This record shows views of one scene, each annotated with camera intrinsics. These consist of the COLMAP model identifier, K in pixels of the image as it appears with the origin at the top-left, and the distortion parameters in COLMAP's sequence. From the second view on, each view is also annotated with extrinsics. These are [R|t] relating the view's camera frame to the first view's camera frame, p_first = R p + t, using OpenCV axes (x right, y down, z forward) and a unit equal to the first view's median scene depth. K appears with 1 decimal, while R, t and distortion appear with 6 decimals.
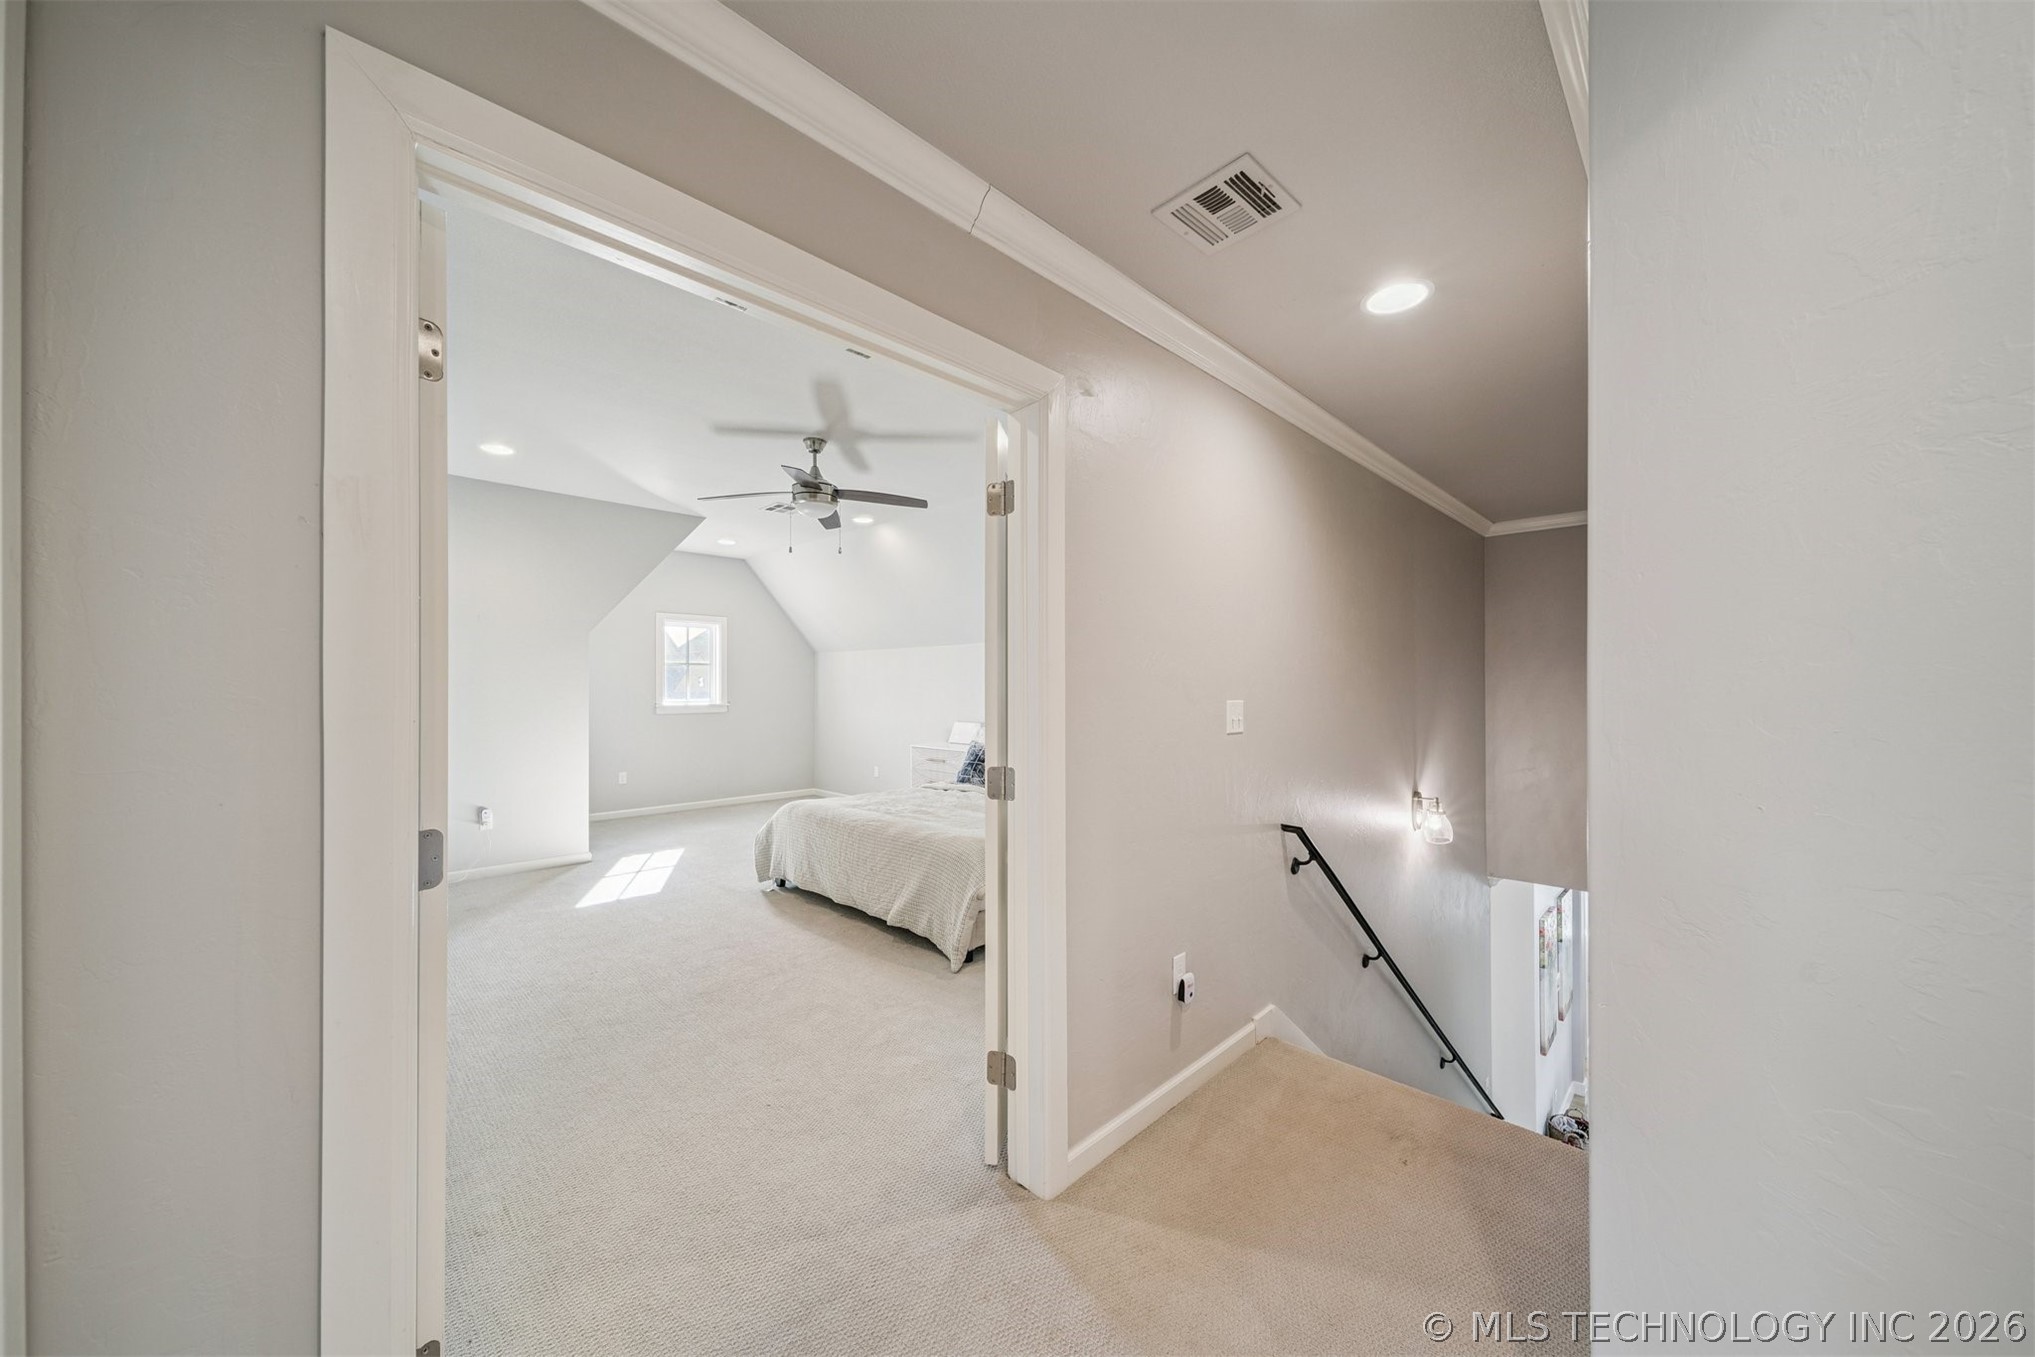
lens RADIAL K [[720.0, 0, 1016.2], [0, 720.0, 680.3], [0, 0, 1]] dist [0.014467, -0.002945]
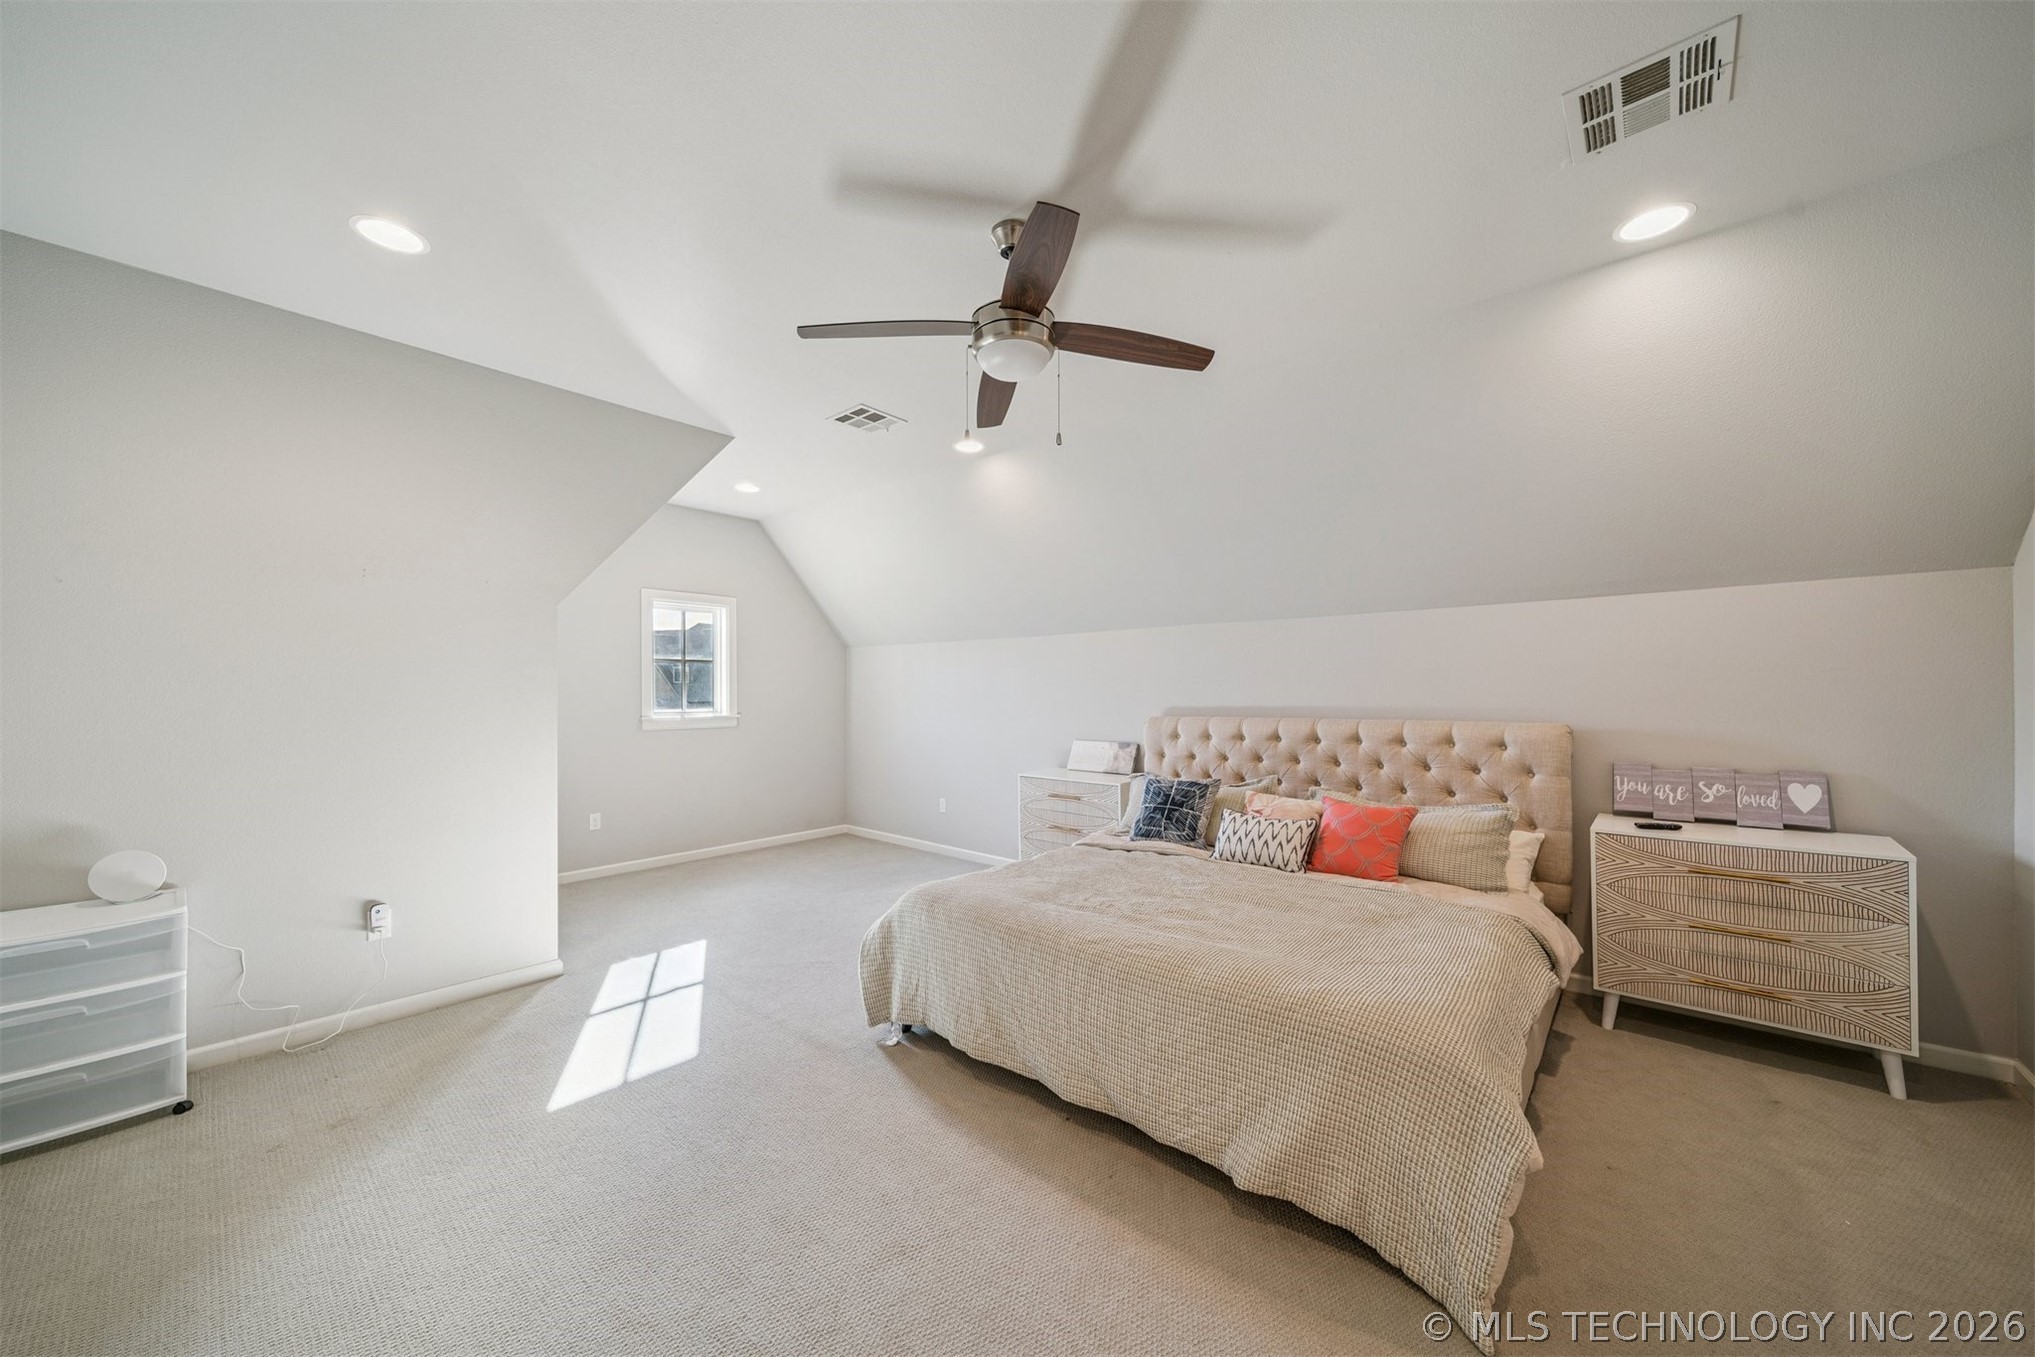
lens RADIAL K [[728.8, 0, 1017.6], [0, 728.8, 685.9], [0, 0, 1]] dist [0.009524, -0.000240]
pose [[0.998011, -0.000775, 0.063036, -0.234795], [0.000736, 1.000000, 0.000646, 0.003377], [-0.063036, -0.000598, 0.998011, 0.345913]]
